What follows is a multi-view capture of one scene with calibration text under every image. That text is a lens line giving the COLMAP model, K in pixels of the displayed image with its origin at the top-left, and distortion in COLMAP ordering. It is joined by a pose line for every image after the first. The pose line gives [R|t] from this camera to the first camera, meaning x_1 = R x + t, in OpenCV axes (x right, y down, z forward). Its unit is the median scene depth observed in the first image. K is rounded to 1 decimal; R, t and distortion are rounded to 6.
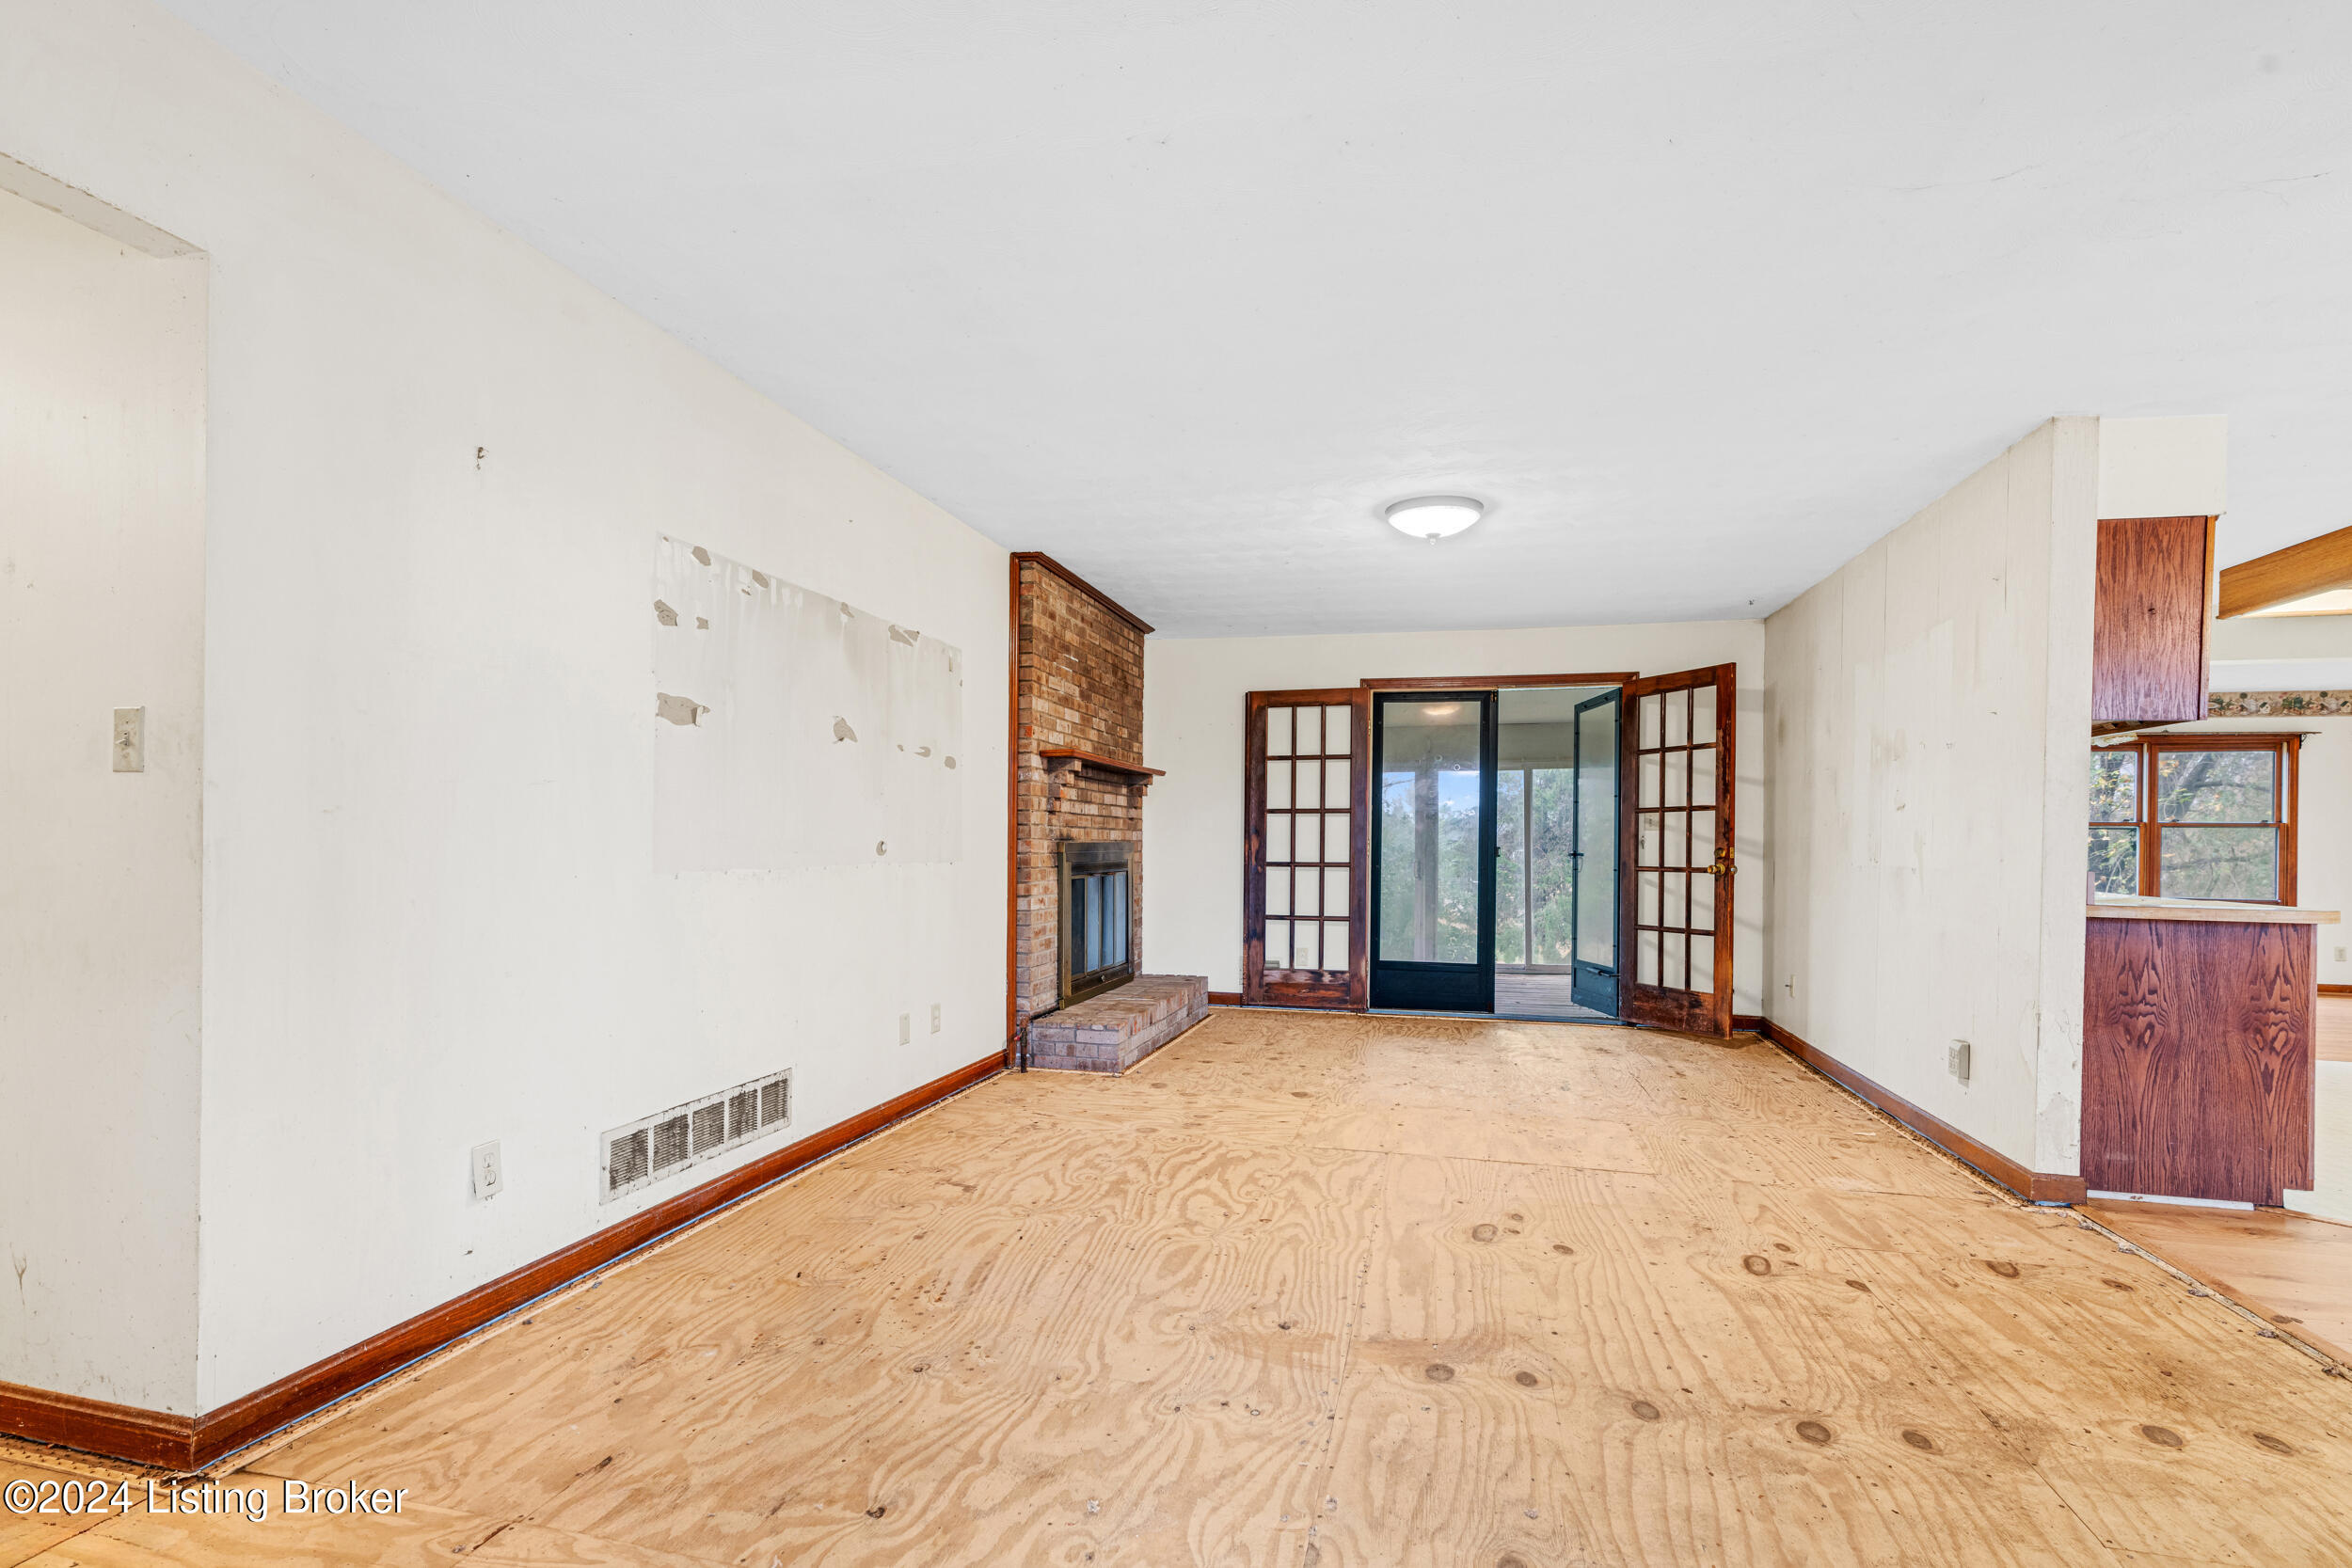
lens RADIAL K [[1074.1, 0, 1164.5], [0, 1074.1, 836.3], [0, 0, 1]] dist [-0.004111, 0.002763]
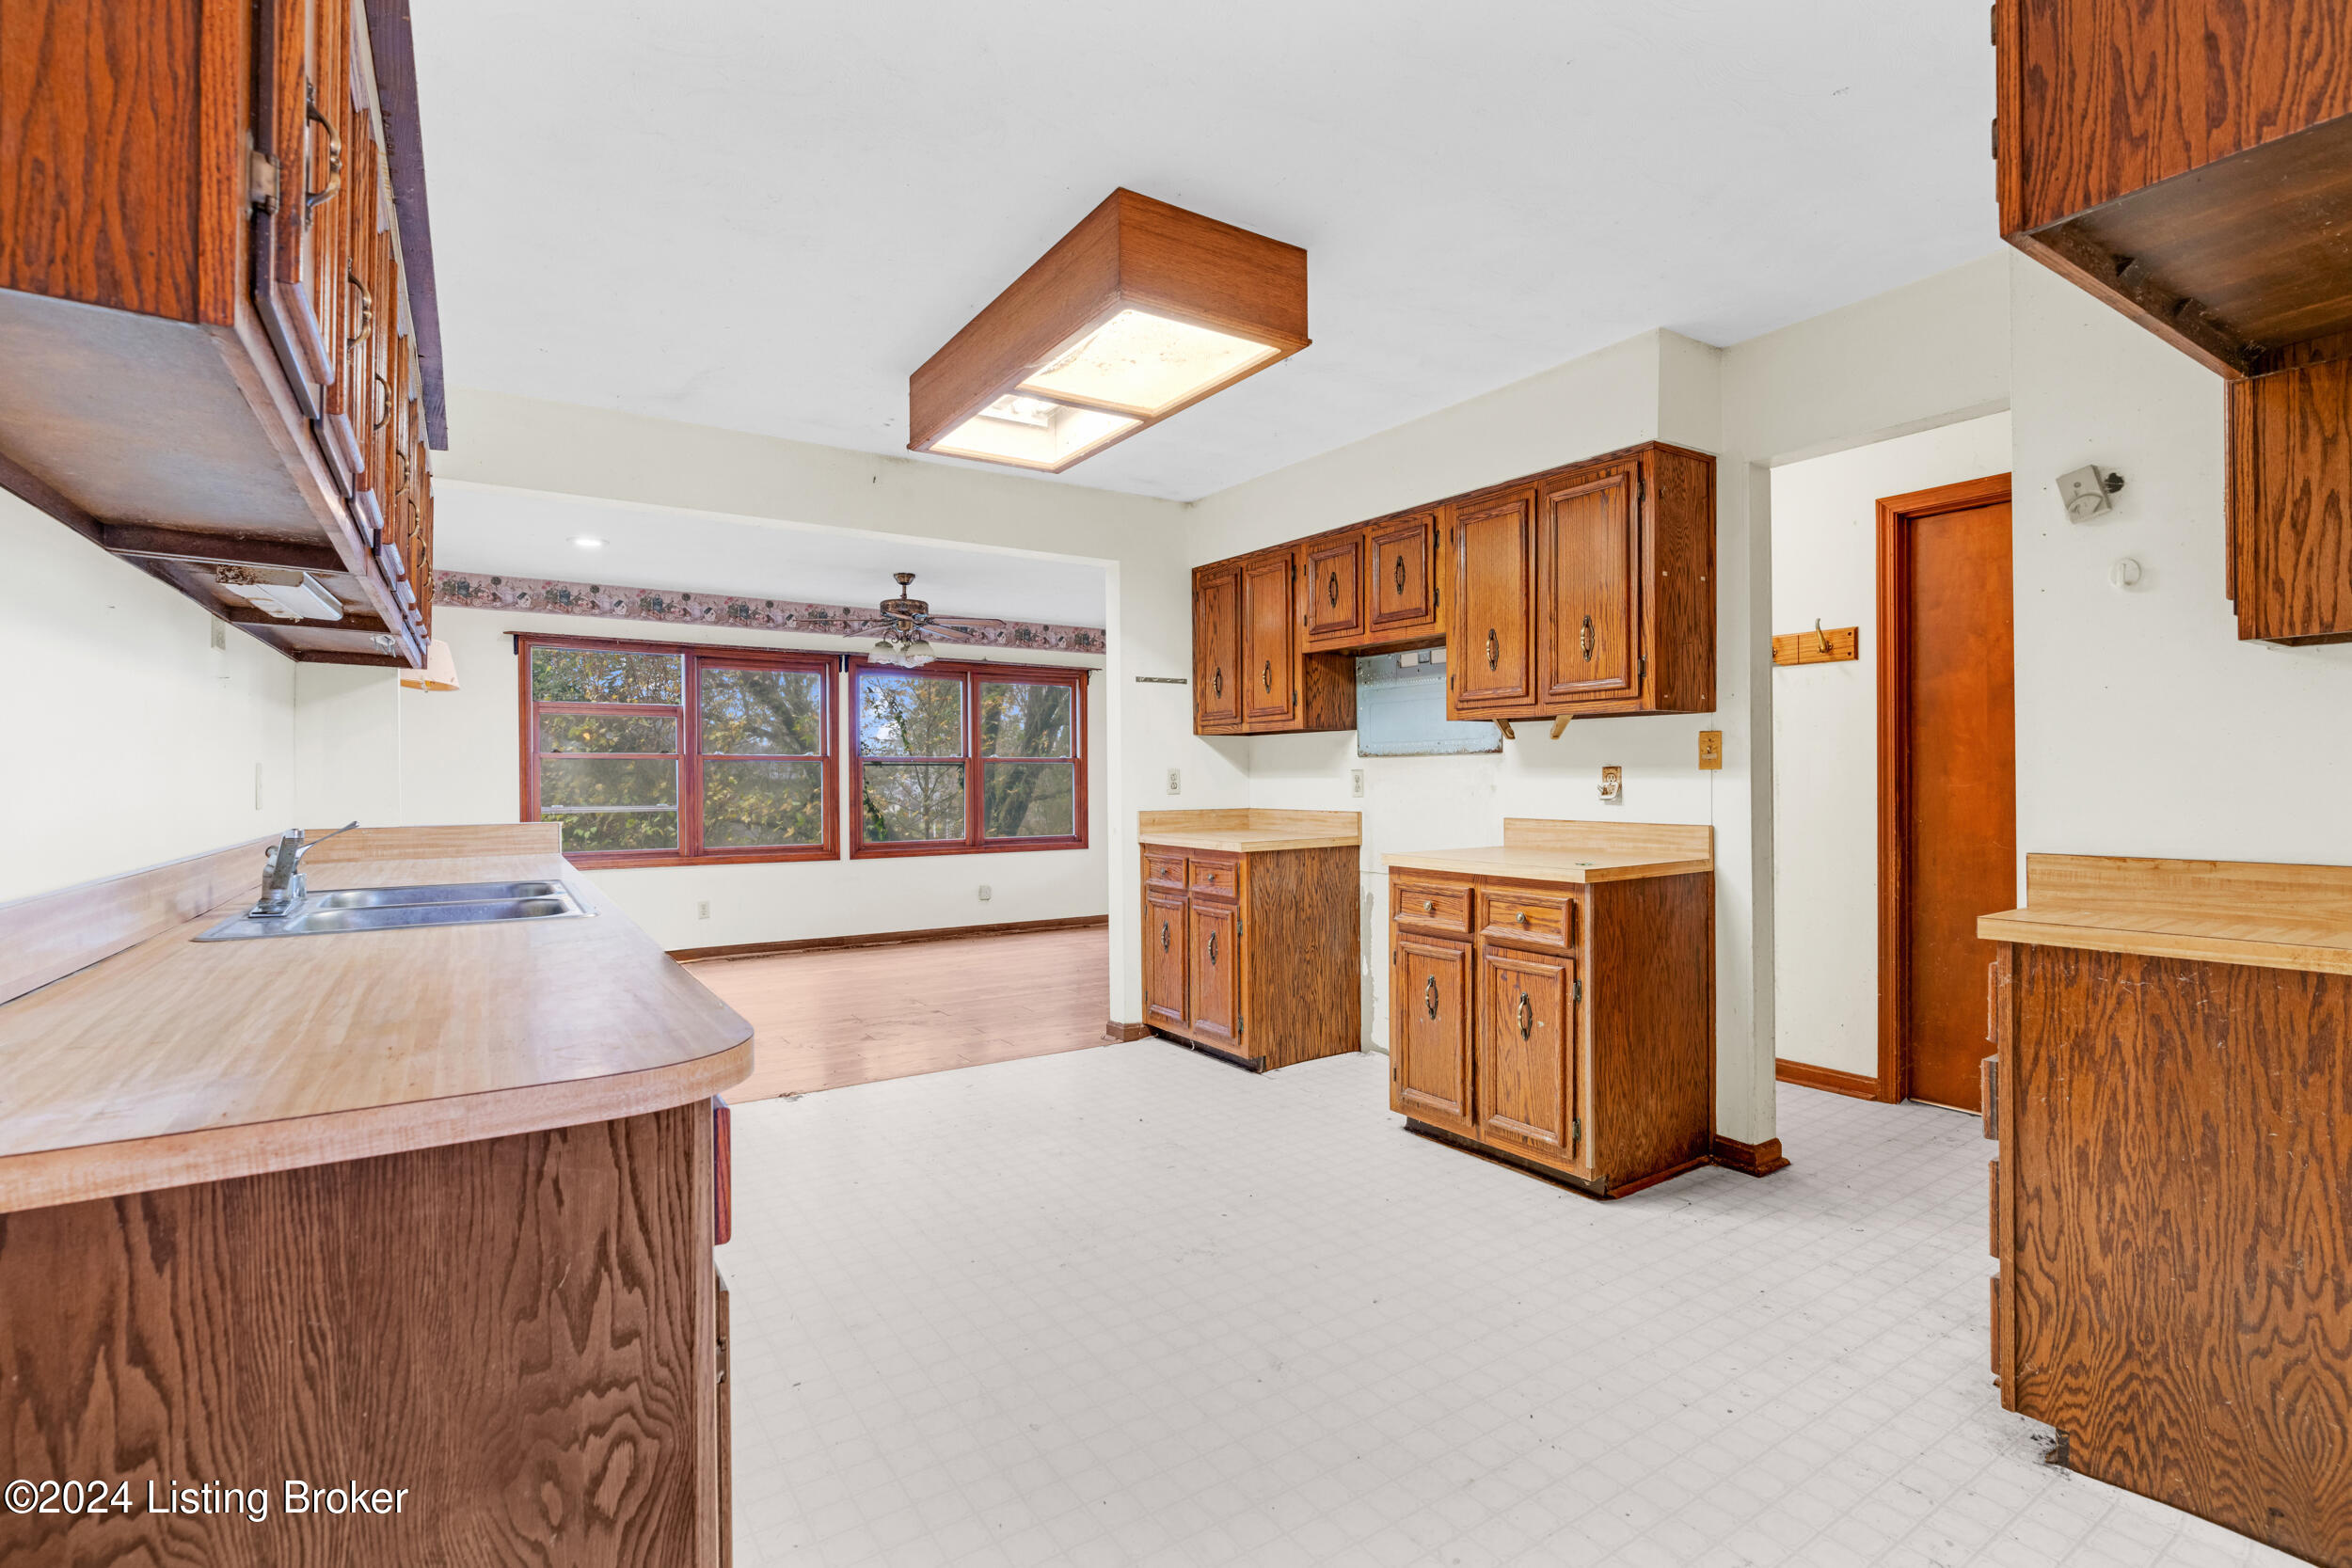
lens RADIAL K [[1074.1, 0, 1198.5], [0, 1074.1, 782.2], [0, 0, 1]] dist [-0.004111, 0.002763]
pose [[0.651162, -0.017326, 0.758741, 0.811176], [0.010232, 0.999849, 0.014051, -0.007308], [-0.758870, -0.001386, 0.651241, 0.597728]]
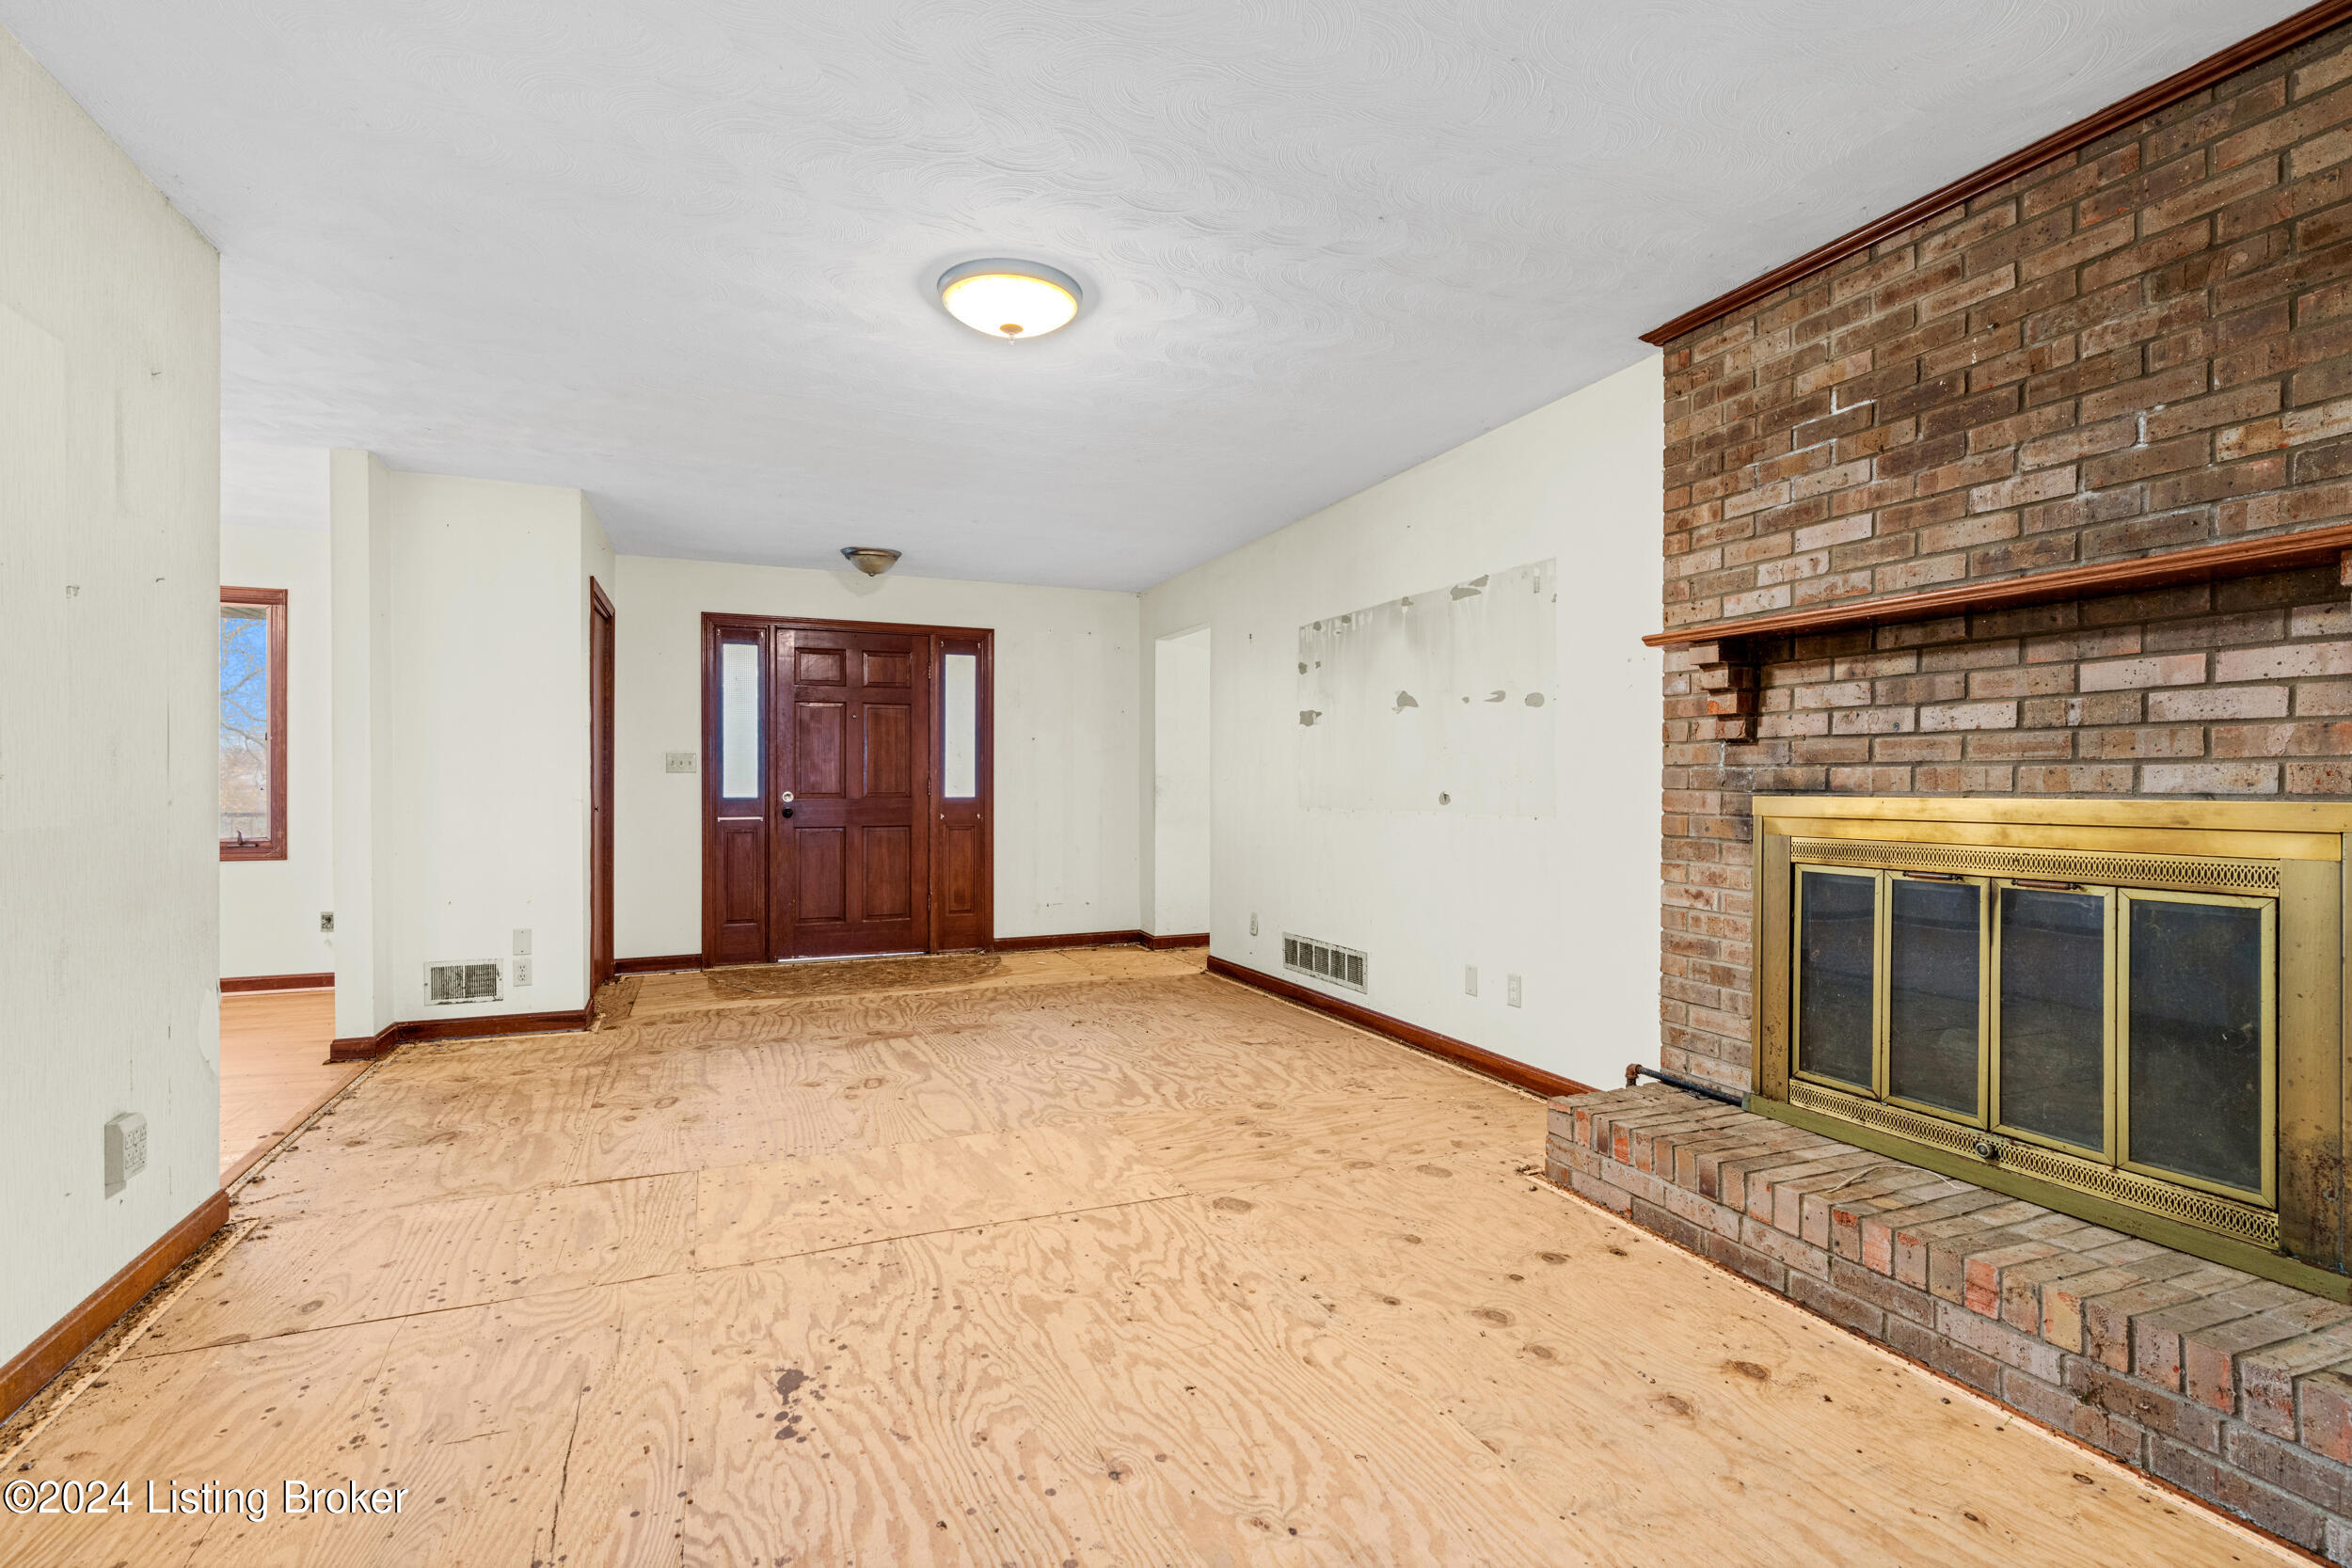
lens RADIAL K [[1074.1, 0, 1218.0], [0, 1074.1, 792.0], [0, 0, 1]] dist [-0.004111, 0.002763]
pose [[-0.764406, -0.008108, -0.644684, 0.683114], [-0.008145, 0.999963, -0.002919, 0.010832], [0.644684, 0.003020, -0.764443, 1.884291]]
